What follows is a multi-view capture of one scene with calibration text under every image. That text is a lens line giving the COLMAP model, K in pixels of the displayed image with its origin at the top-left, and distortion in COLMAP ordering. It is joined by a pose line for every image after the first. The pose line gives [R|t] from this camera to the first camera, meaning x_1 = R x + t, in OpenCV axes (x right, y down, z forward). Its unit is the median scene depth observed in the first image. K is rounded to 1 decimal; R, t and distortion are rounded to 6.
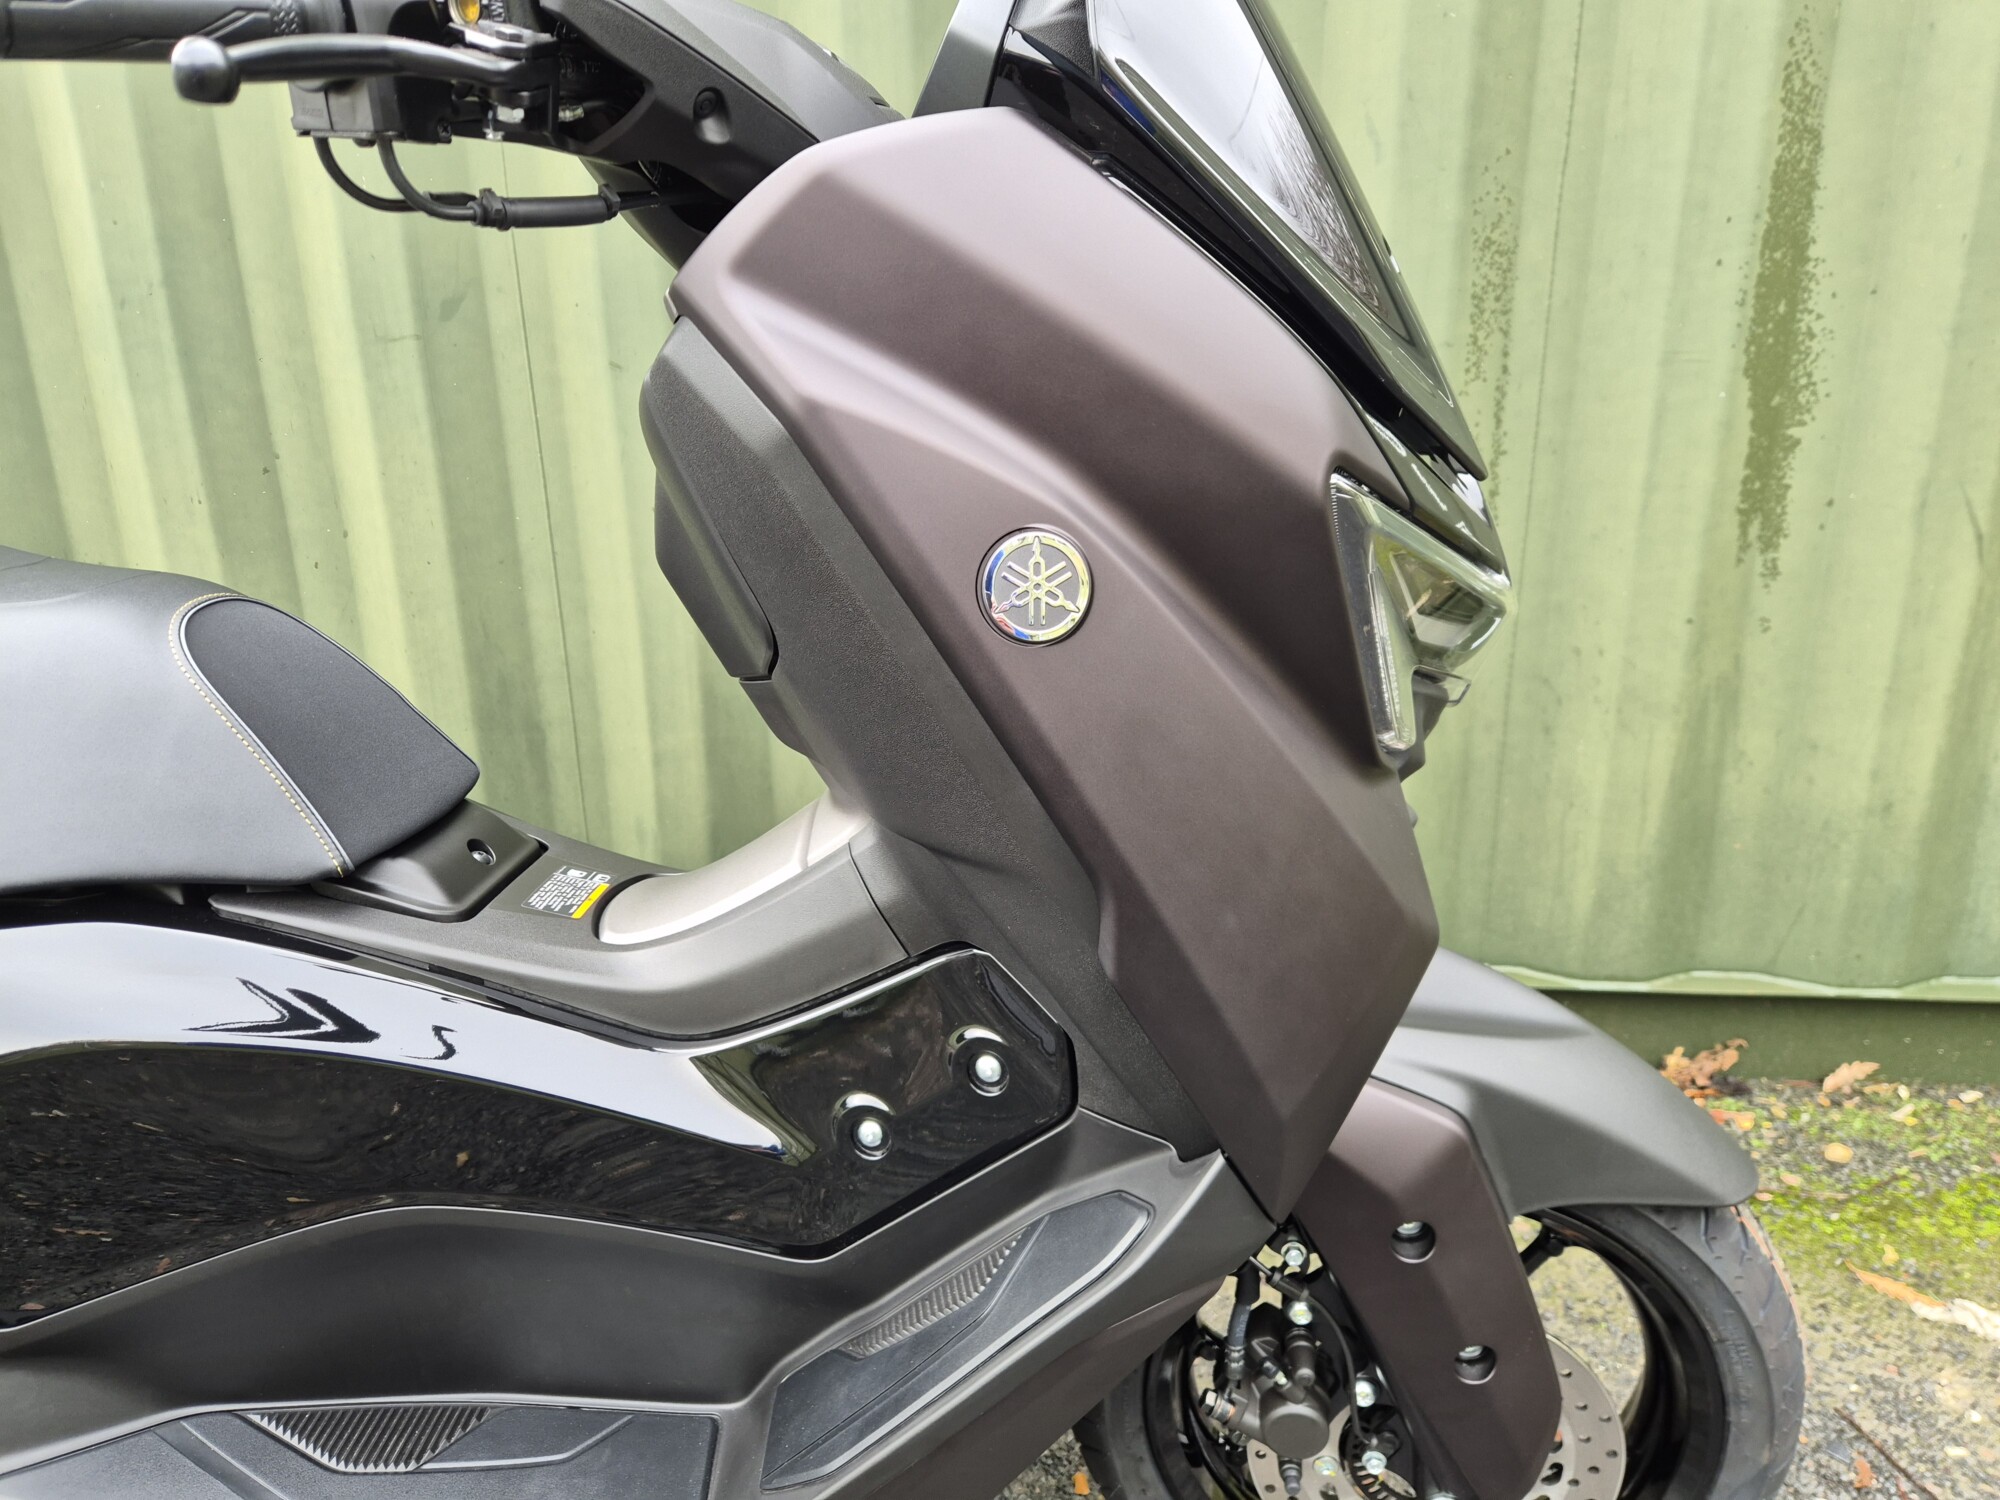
lens RADIAL K [[1342.7, 0, 994.4], [0, 1342.7, 739.0], [0, 0, 1]] dist [0.077111, -0.065146]
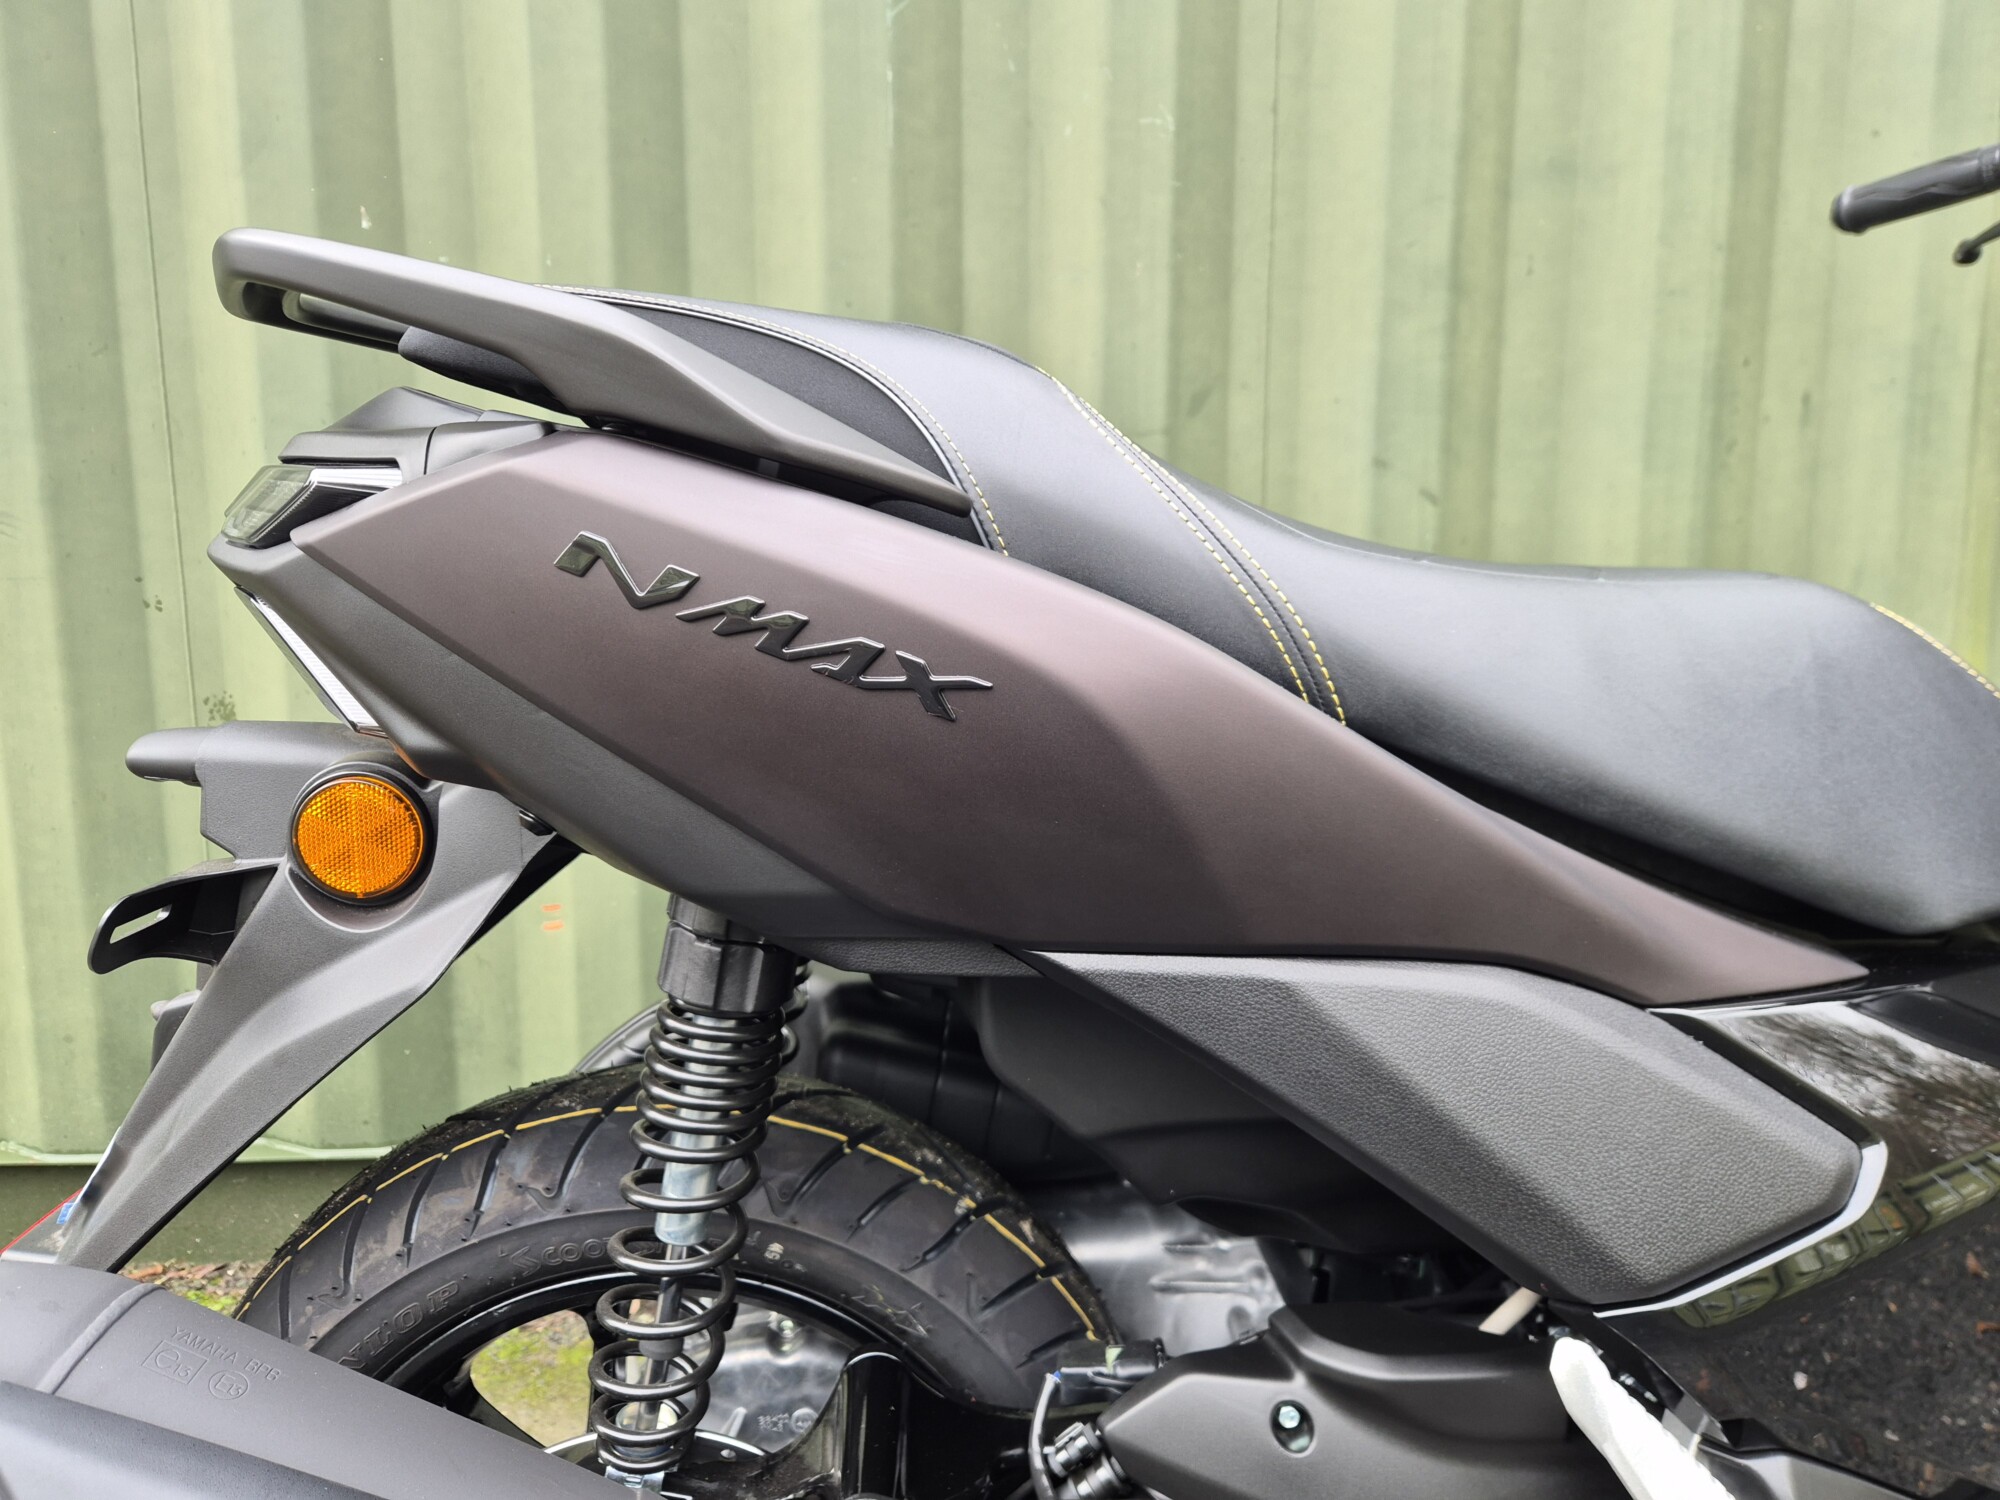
lens RADIAL K [[1342.7, 0, 994.6], [0, 1342.7, 754.8], [0, 0, 1]] dist [0.077111, -0.065146]
pose [[0.992071, -0.002044, 0.125665, -0.675509], [0.021724, 0.987607, -0.155439, 0.062669], [-0.123790, 0.156937, 0.979820, 0.155822]]
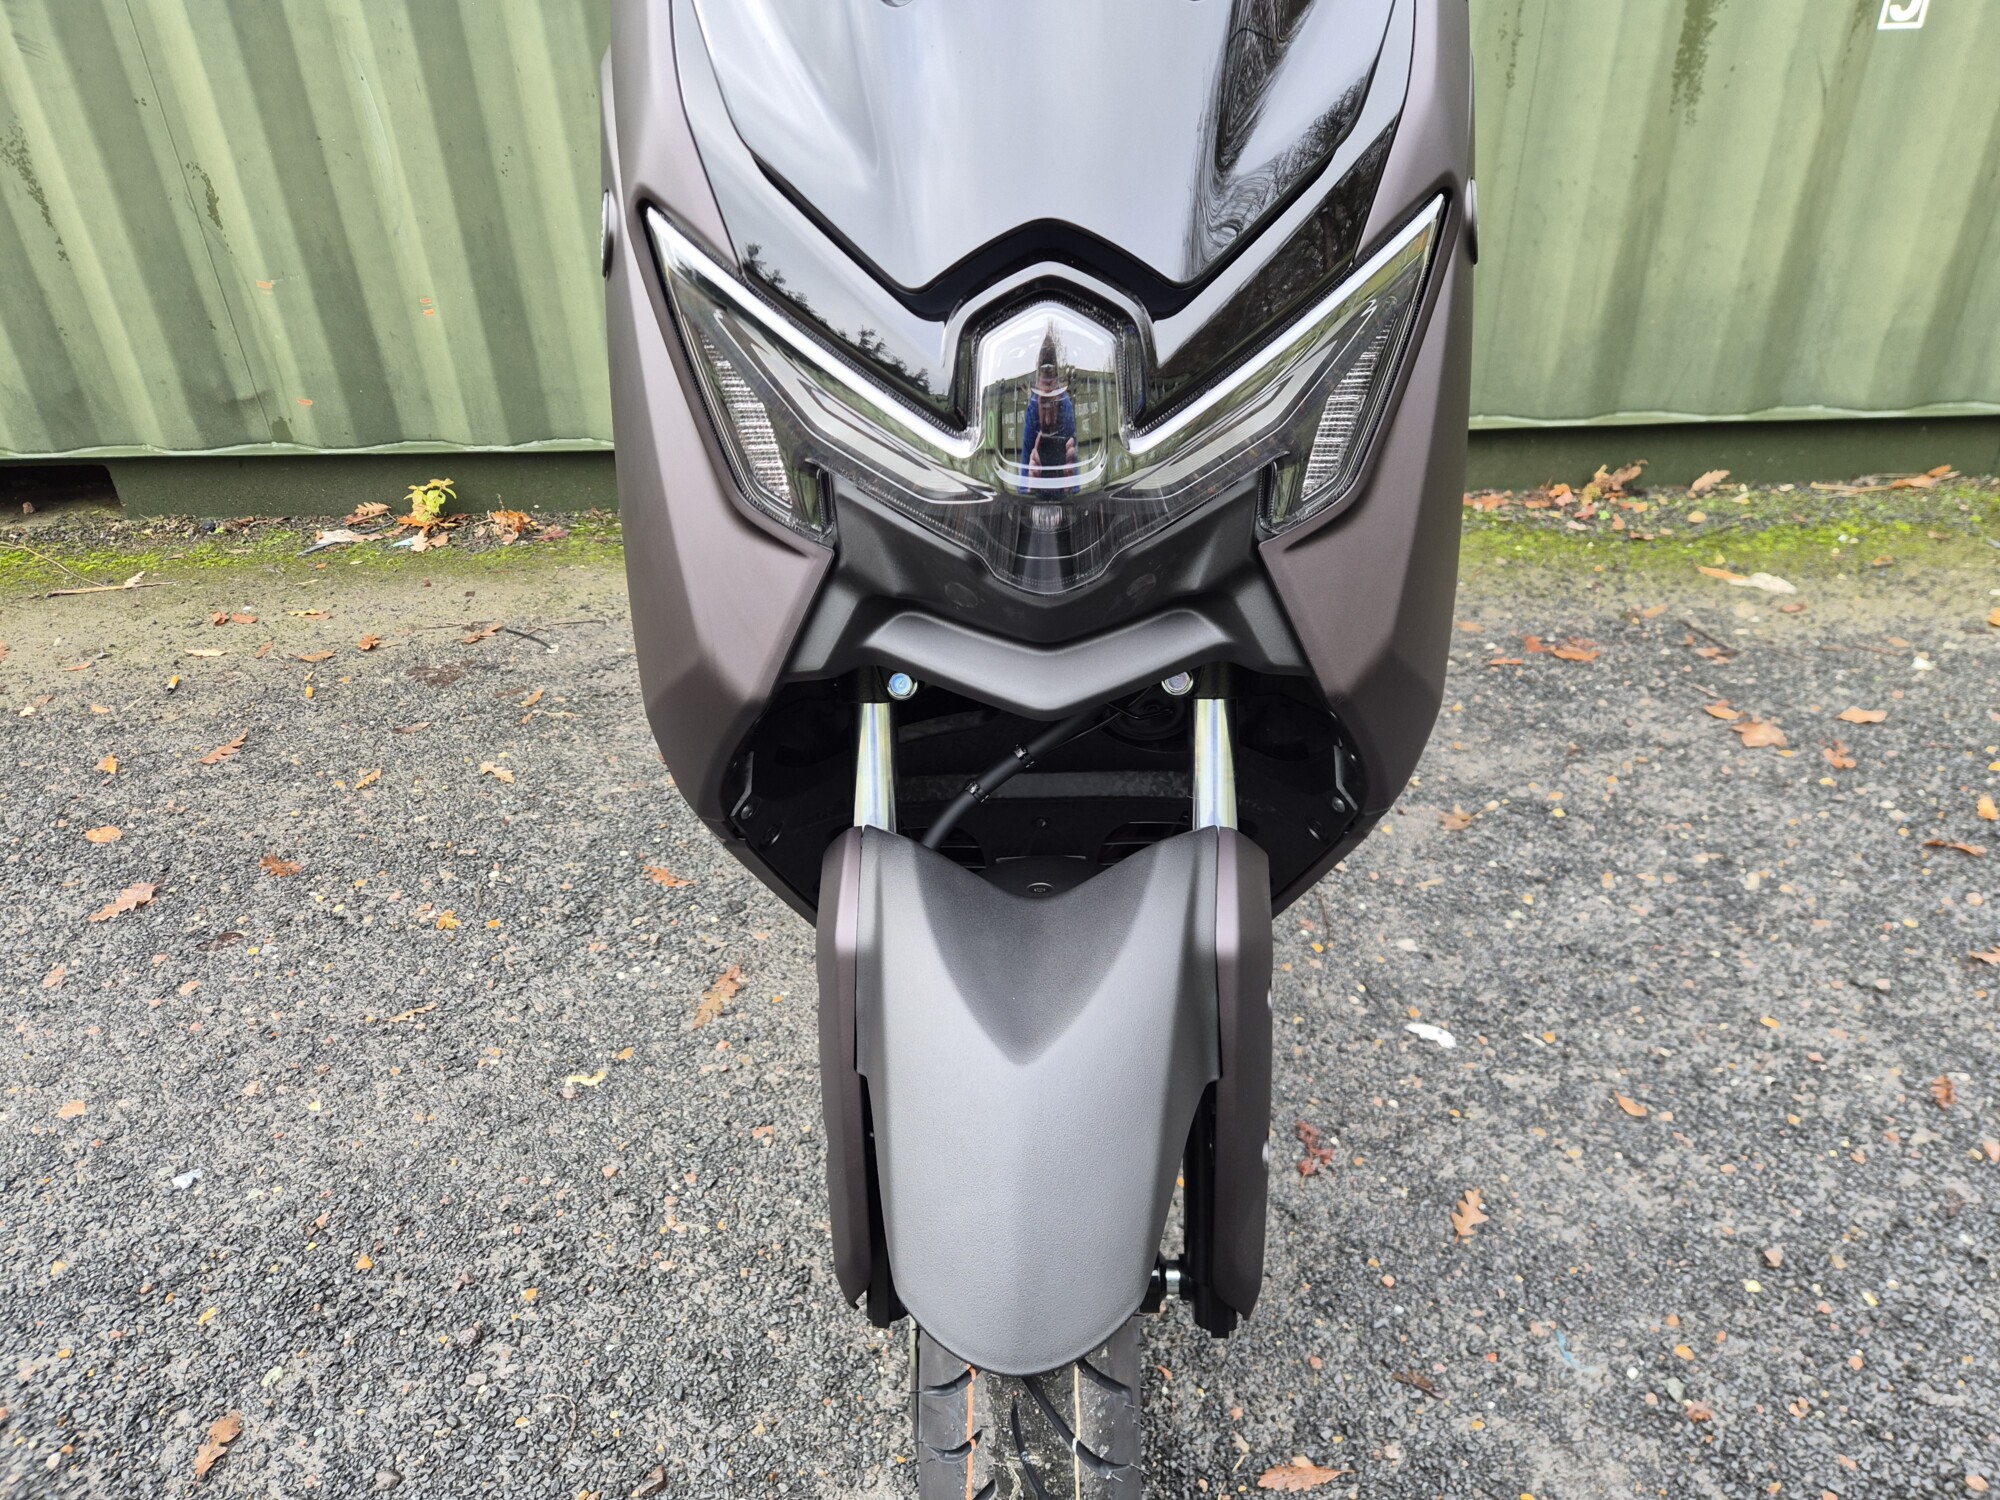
lens RADIAL K [[1342.7, 0, 1014.7], [0, 1342.7, 735.1], [0, 0, 1]] dist [0.077111, -0.065146]
pose [[0.997266, -0.048151, 0.056051, -0.286529], [0.033562, 0.970942, 0.236951, 0.152715], [-0.065832, -0.234422, 0.969903, -0.565287]]
